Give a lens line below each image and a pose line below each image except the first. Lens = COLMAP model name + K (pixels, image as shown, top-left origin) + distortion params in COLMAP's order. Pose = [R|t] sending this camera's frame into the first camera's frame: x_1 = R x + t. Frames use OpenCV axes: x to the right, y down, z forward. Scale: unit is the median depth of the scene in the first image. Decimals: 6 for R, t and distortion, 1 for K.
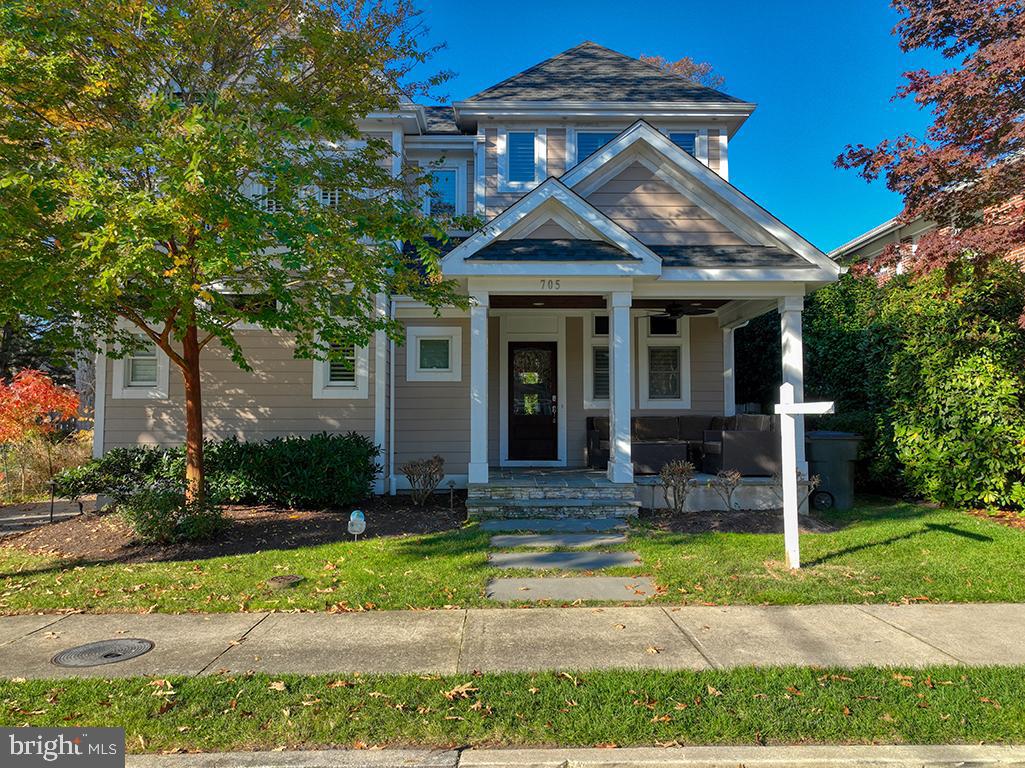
lens RADIAL K [[721.5, 0, 513.1], [0, 721.5, 382.9], [0, 0, 1]] dist [-0.000862, 0.015555]
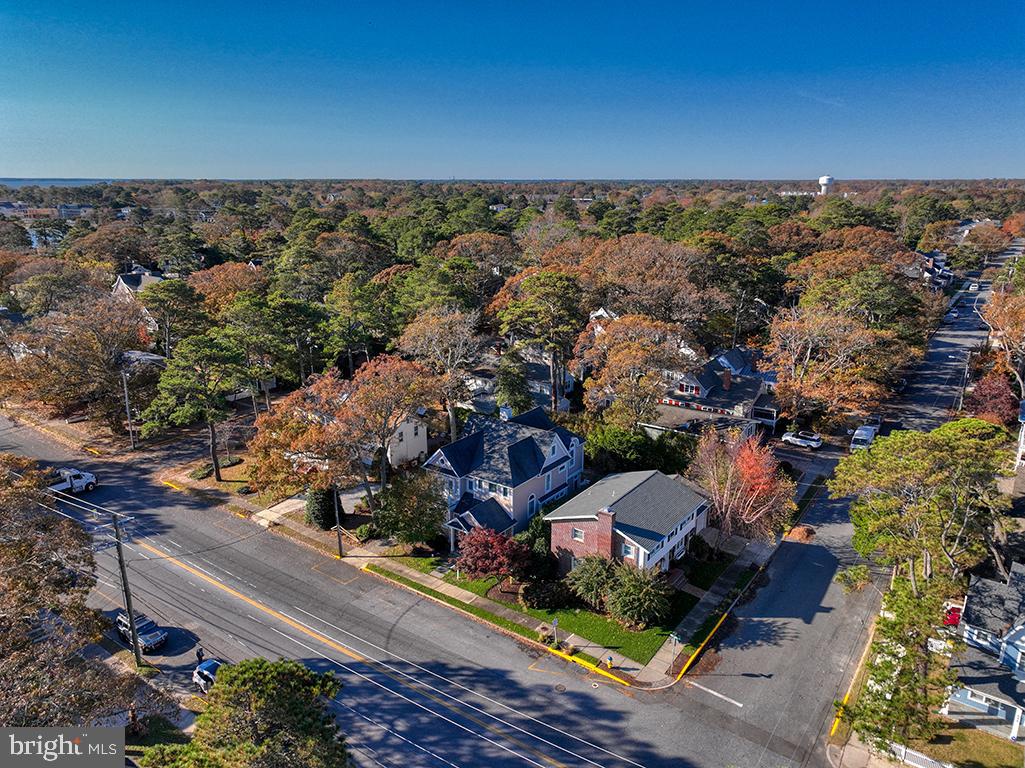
lens RADIAL K [[721.5, 0, 515.4], [0, 721.5, 380.8], [0, 0, 1]] dist [-0.000862, 0.015555]
pose [[0.801558, 0.163976, -0.574993, 4.370813], [0.032406, 0.948332, 0.315620, -3.768682], [0.597038, -0.271621, 0.754830, -3.646043]]
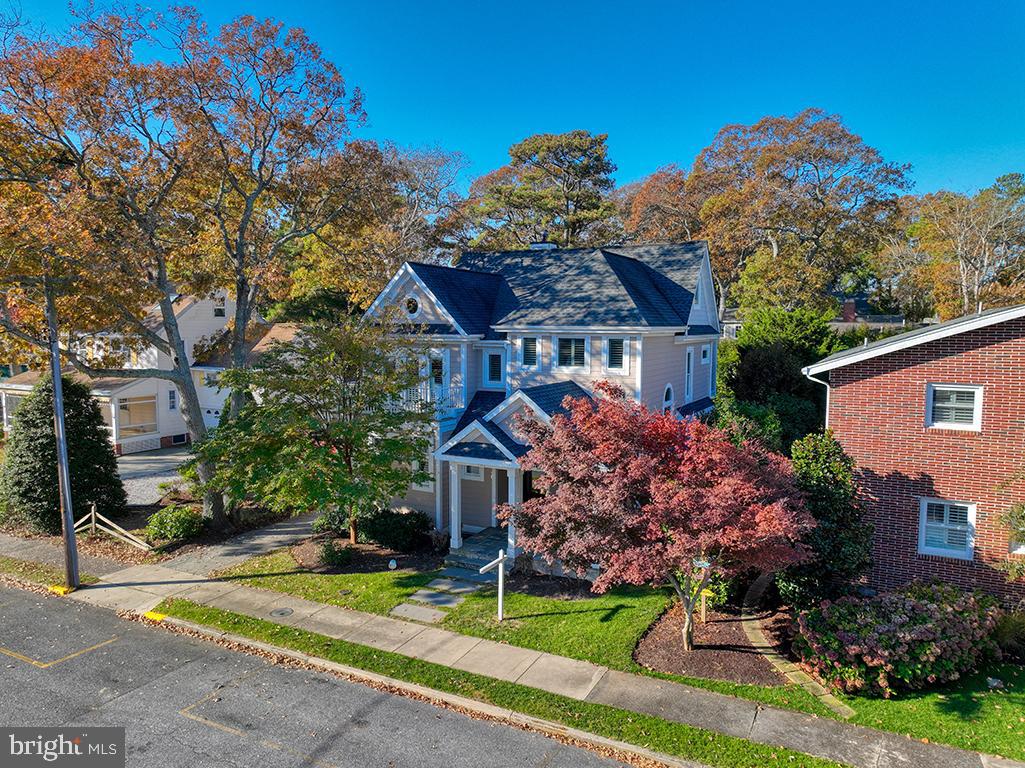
lens RADIAL K [[721.5, 0, 512.8], [0, 721.5, 382.6], [0, 0, 1]] dist [-0.000862, 0.015555]
pose [[0.879851, 0.043765, -0.473231, 1.166772], [0.023925, 0.990409, 0.136078, -0.681691], [0.474648, -0.131051, 0.870365, -0.822934]]
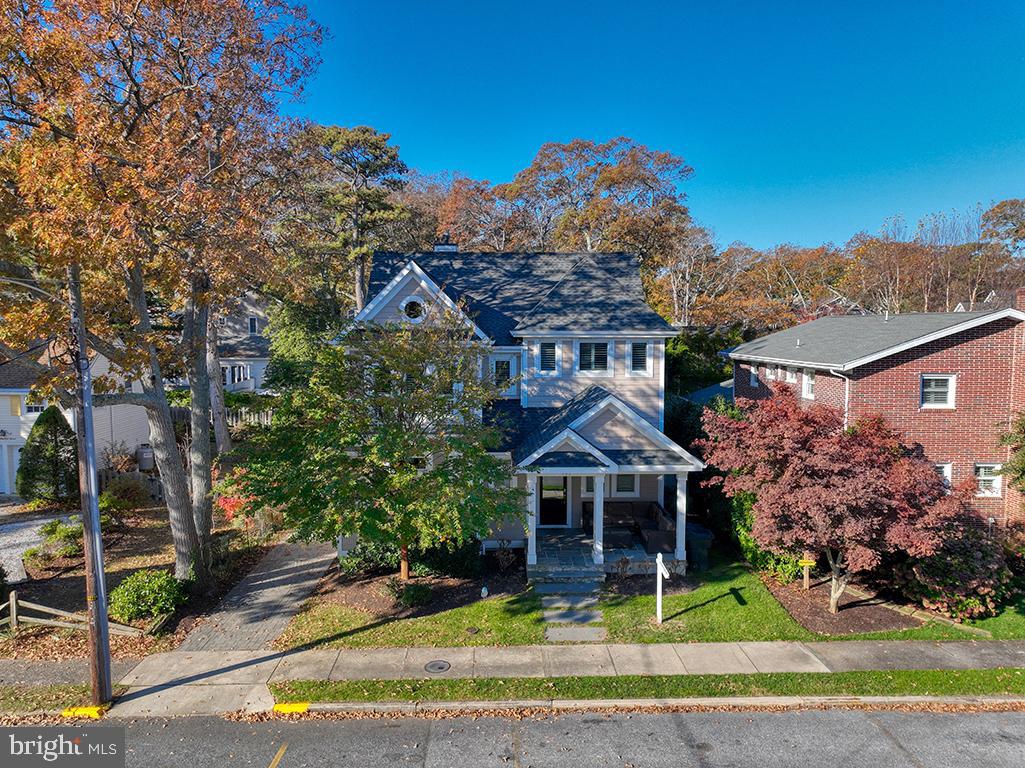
lens RADIAL K [[721.5, 0, 511.1], [0, 721.5, 385.2], [0, 0, 1]] dist [-0.000862, 0.015555]
pose [[0.999994, 0.001620, 0.003080, -0.118277], [-0.002040, 0.989915, 0.141647, -0.701177], [-0.002819, -0.141653, 0.989912, -1.071996]]
